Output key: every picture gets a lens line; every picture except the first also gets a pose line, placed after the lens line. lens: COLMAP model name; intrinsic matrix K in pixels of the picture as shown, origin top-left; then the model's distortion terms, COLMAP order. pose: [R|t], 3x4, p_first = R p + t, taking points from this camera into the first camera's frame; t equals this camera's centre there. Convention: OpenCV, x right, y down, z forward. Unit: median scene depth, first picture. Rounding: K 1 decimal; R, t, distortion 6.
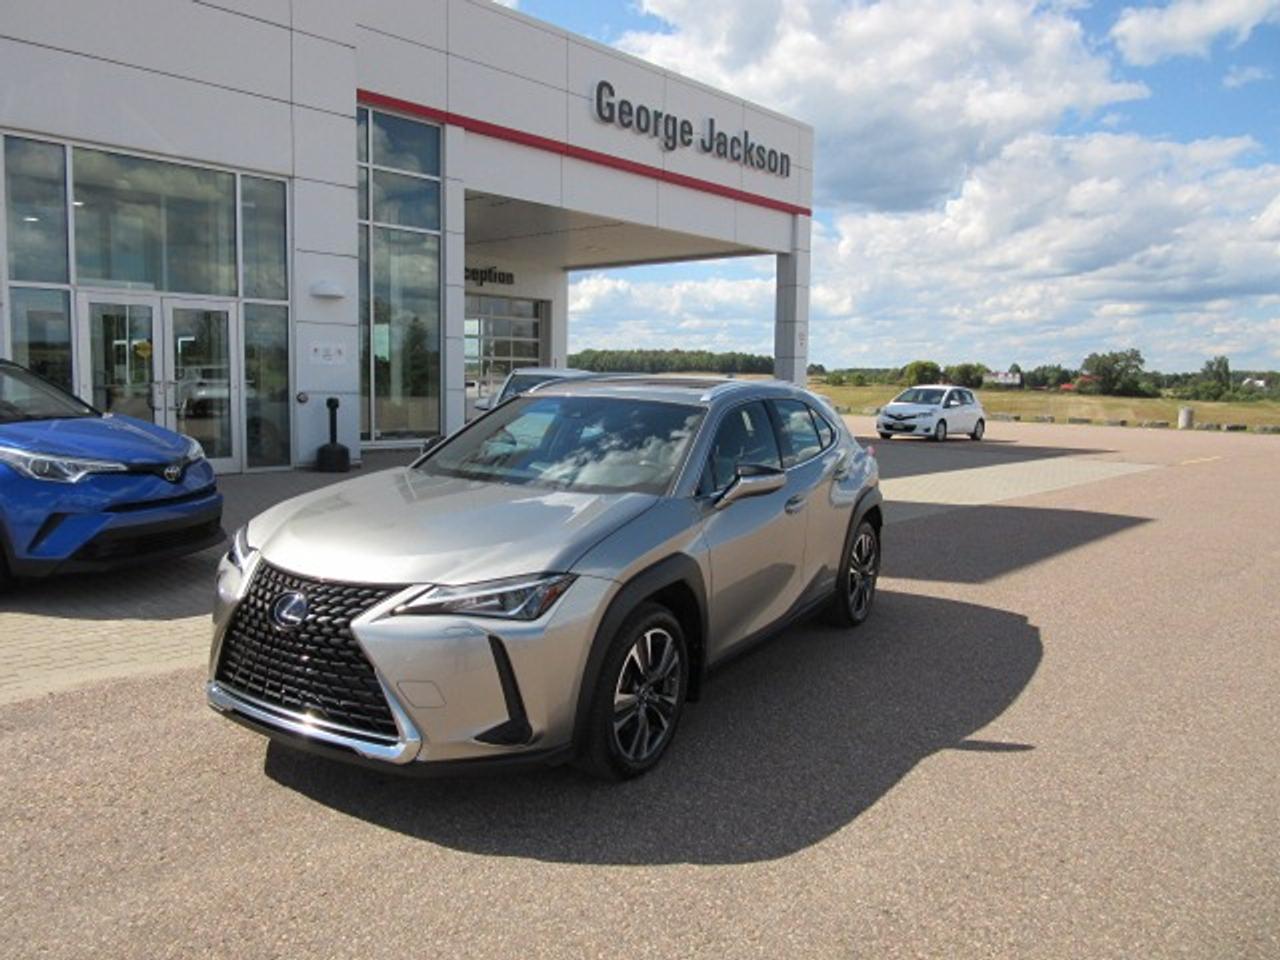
lens RADIAL K [[947.4, 0, 634.2], [0, 947.4, 477.7], [0, 0, 1]] dist [-0.008149, -0.014095]
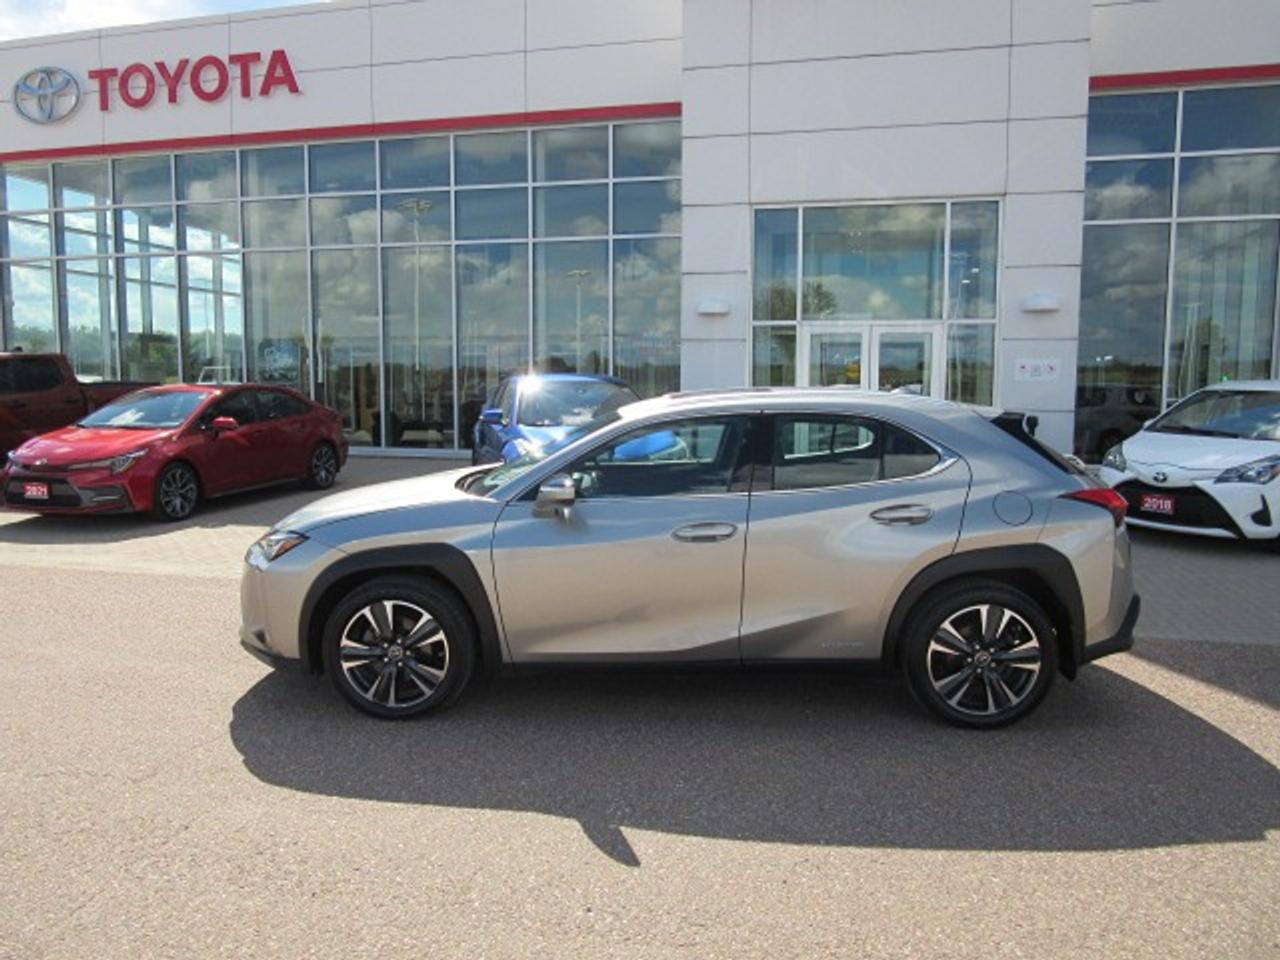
lens RADIAL K [[947.4, 0, 634.2], [0, 947.4, 477.7], [0, 0, 1]] dist [-0.008149, -0.014095]
pose [[0.472706, 0.069040, -0.878512, 0.818066], [-0.088285, 0.995621, 0.030740, -0.038278], [0.876787, 0.063028, 0.476731, 0.469776]]
